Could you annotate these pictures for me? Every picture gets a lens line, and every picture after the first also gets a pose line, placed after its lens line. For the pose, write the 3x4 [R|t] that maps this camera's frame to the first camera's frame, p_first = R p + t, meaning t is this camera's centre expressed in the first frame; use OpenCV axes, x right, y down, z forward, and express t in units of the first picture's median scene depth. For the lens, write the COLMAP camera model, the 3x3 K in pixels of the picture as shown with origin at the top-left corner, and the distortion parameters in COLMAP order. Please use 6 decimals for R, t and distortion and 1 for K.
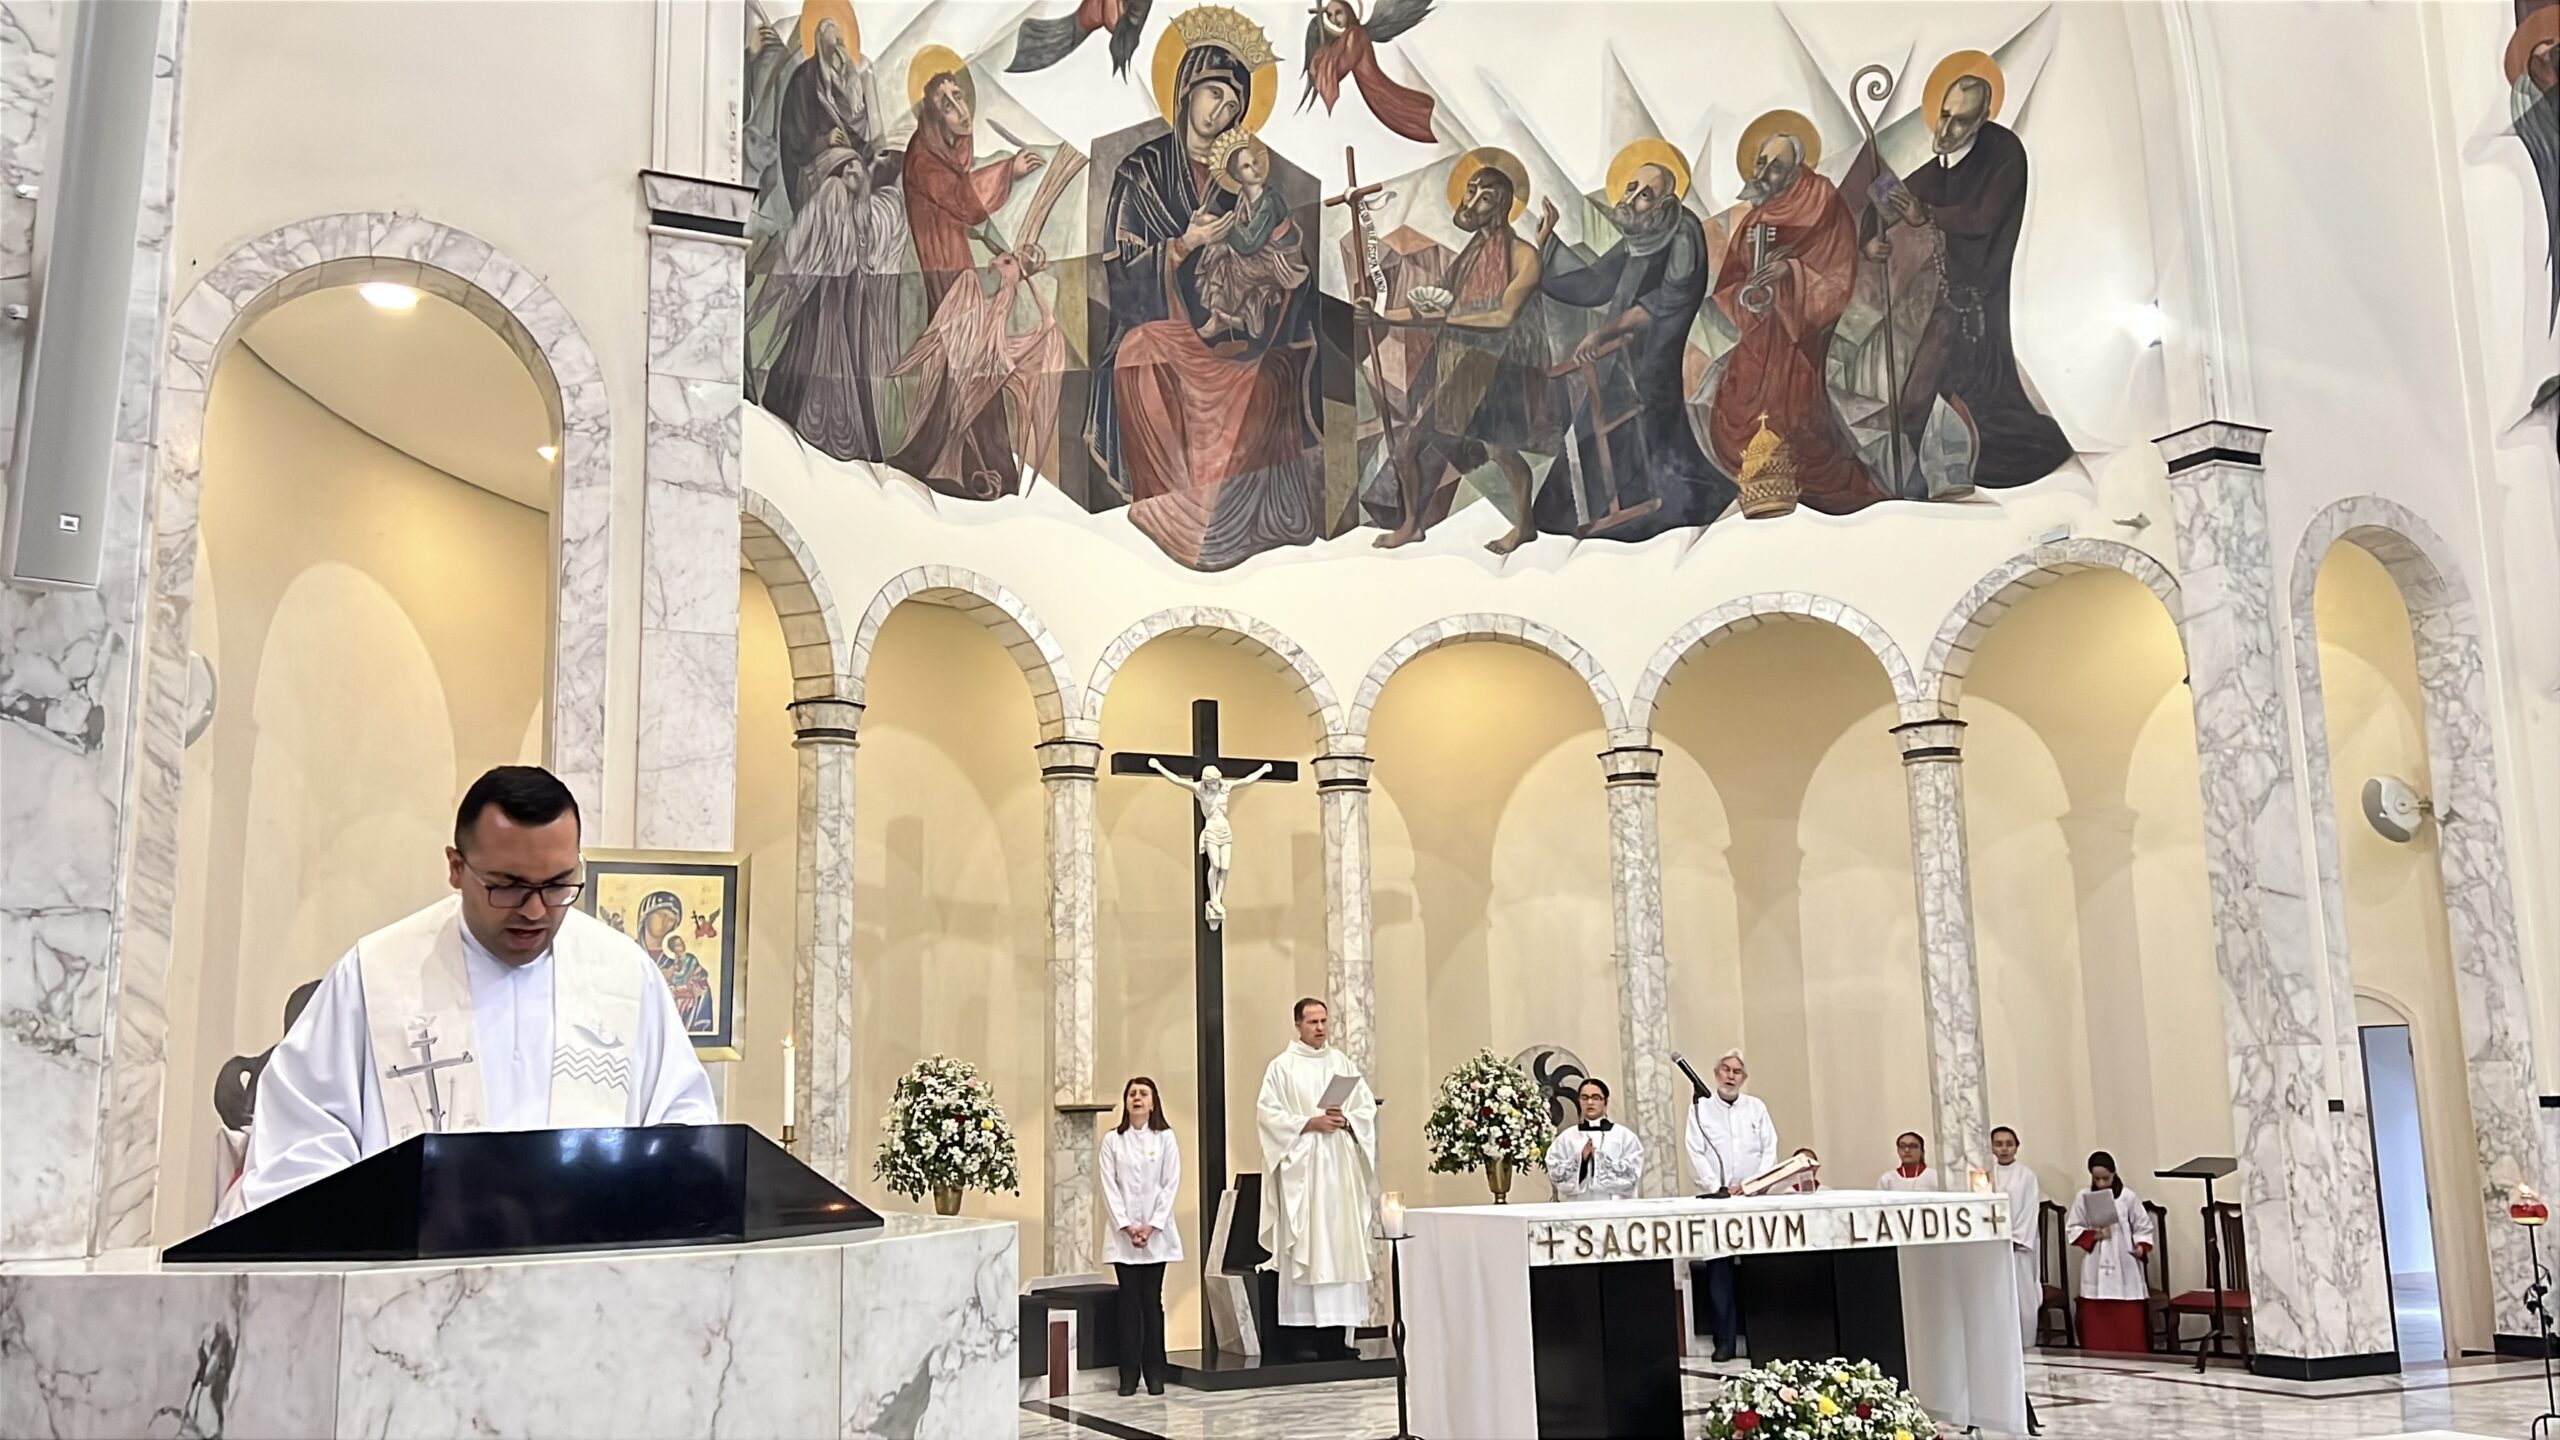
lens RADIAL K [[2213.9, 0, 1280.0], [0, 2213.9, 720.0], [0, 0, 1]] dist [0.128025, -0.264652]
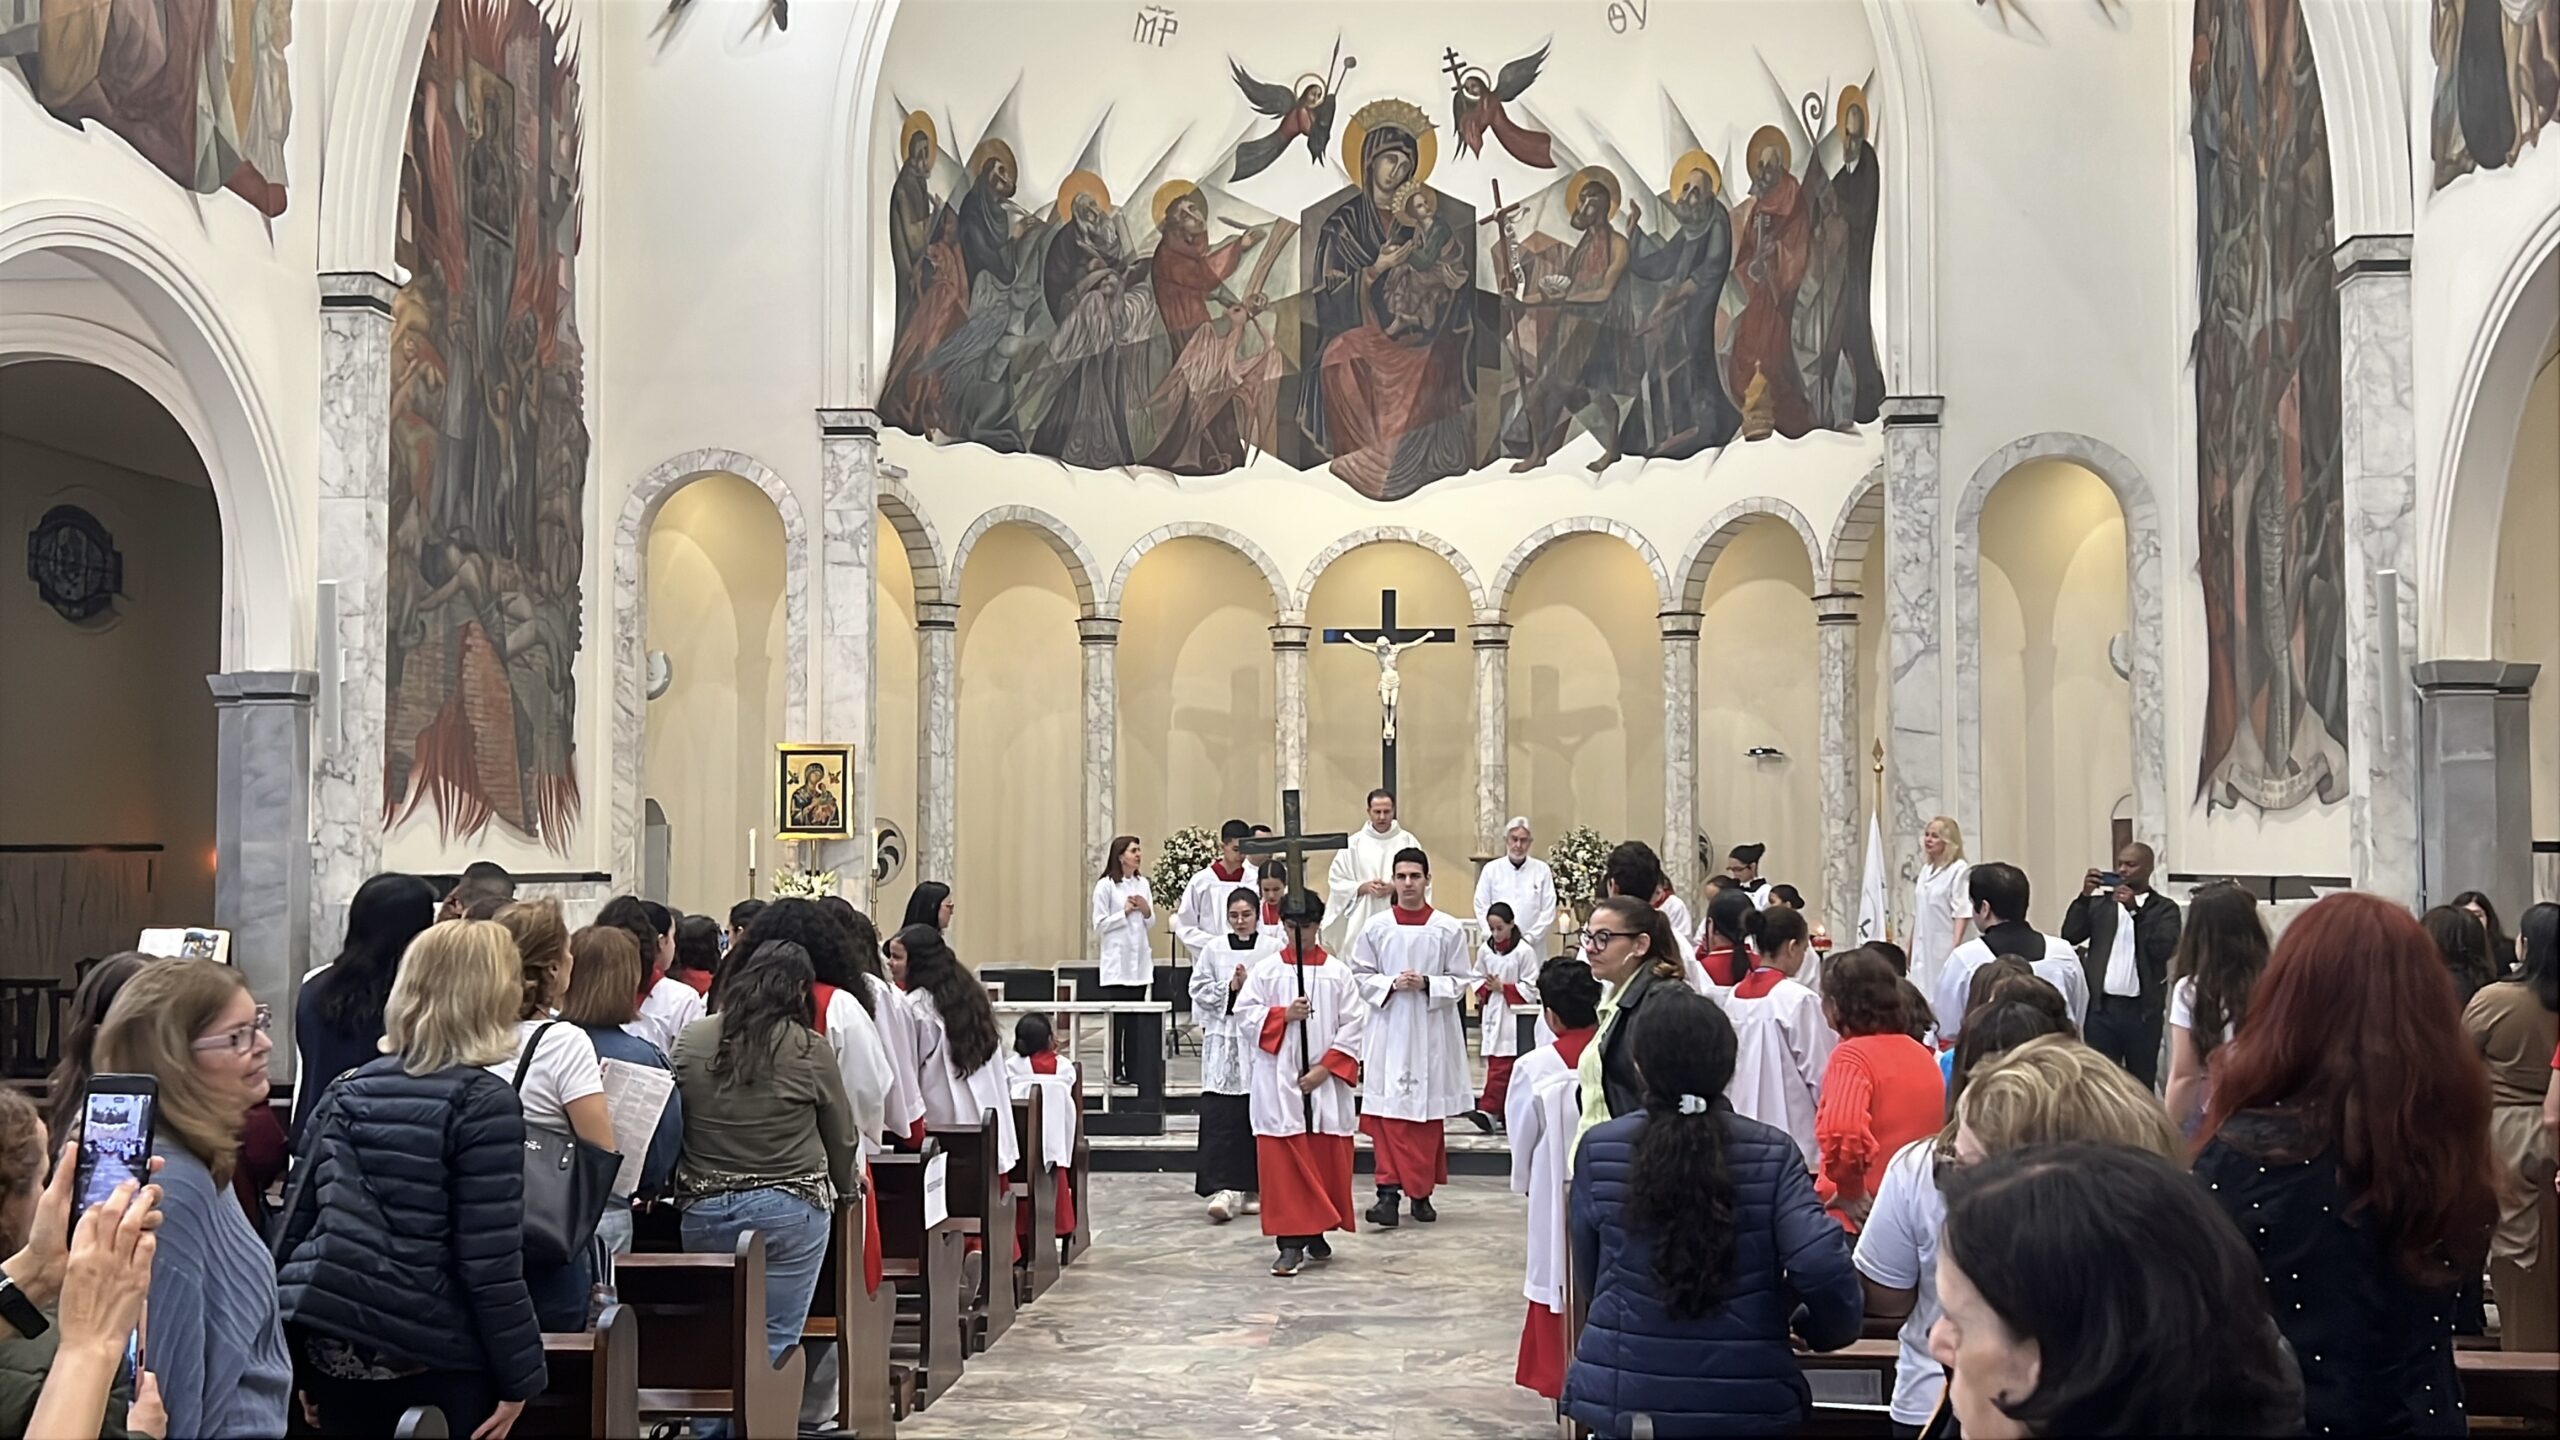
lens RADIAL K [[2496.9, 0, 1268.8], [0, 2496.9, 759.8], [0, 0, 1]] dist [0.087213, -0.013944]
pose [[0.867511, 0.002603, -0.497410, 0.755585], [0.068934, 0.989708, 0.125403, -0.115755], [0.492617, -0.143077, 0.858404, -0.505972]]
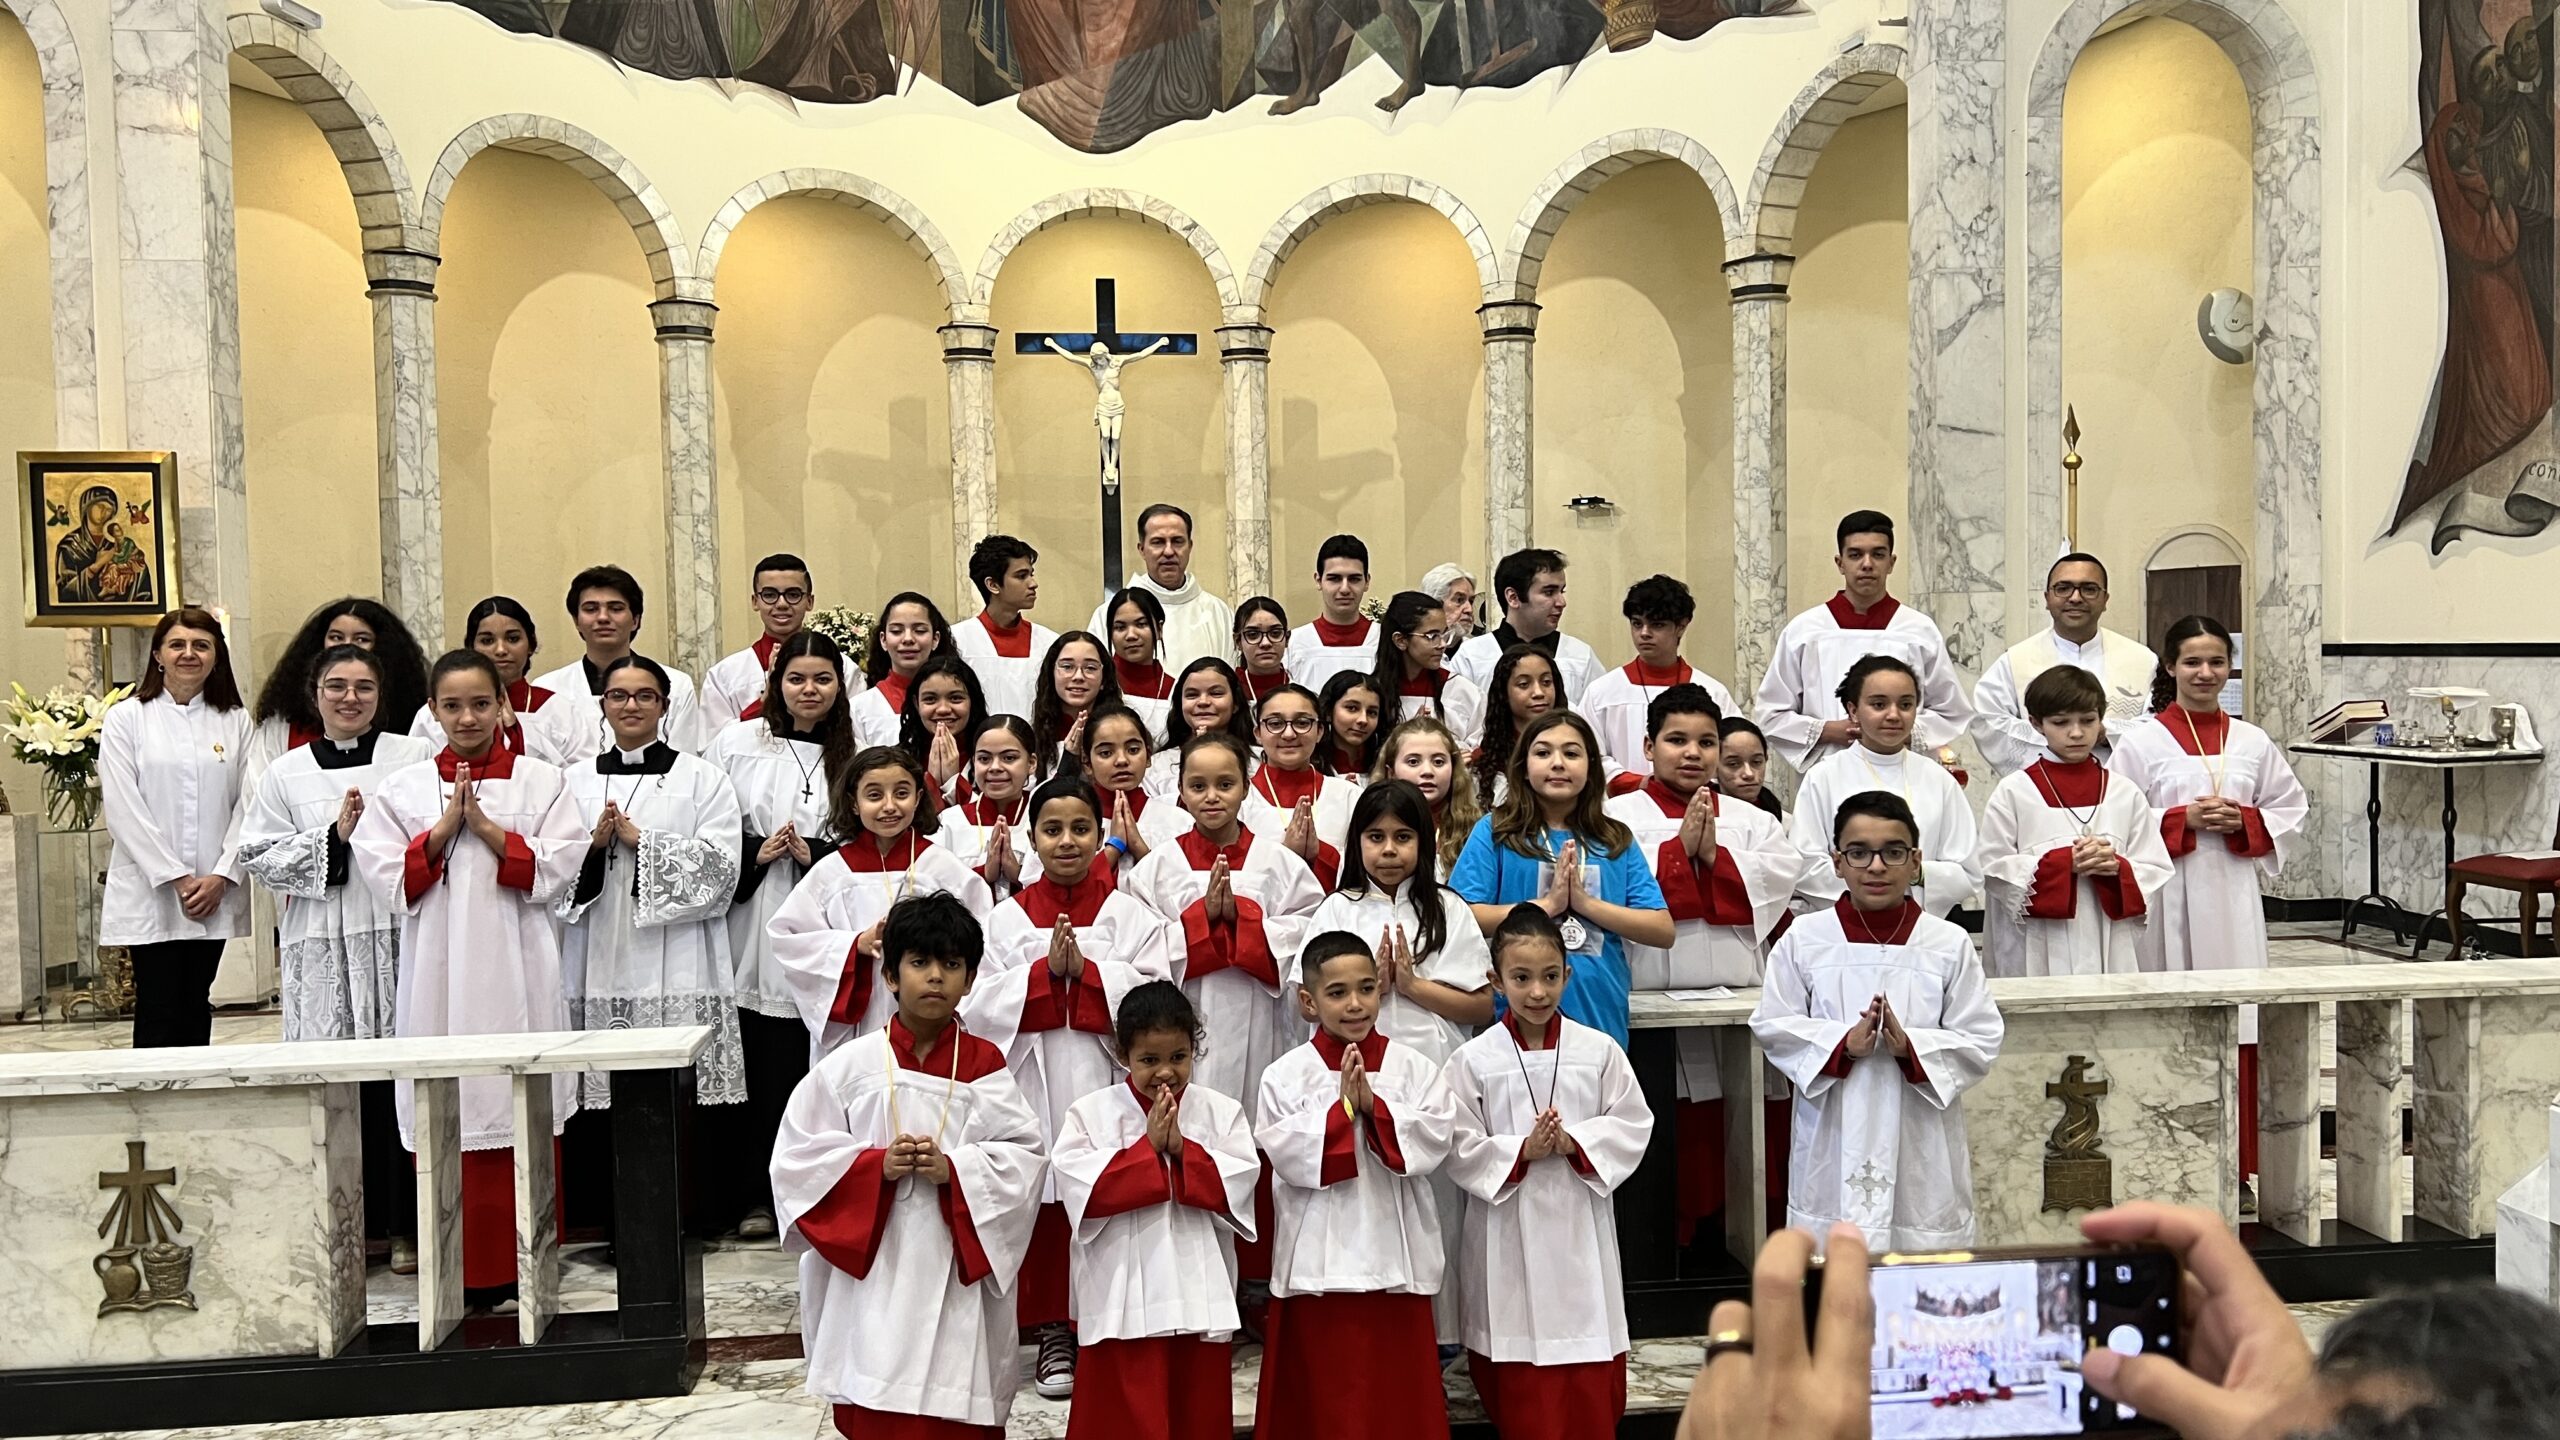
lens RADIAL K [[1928.9, 0, 1297.3], [0, 1928.9, 721.0], [0, 0, 1]] dist [0.079765, -0.102597]
pose [[0.944361, 0.017077, -0.328468, 0.382892], [0.055648, 0.975958, 0.210733, 0.007779], [0.324170, -0.217286, 0.920707, 0.121119]]
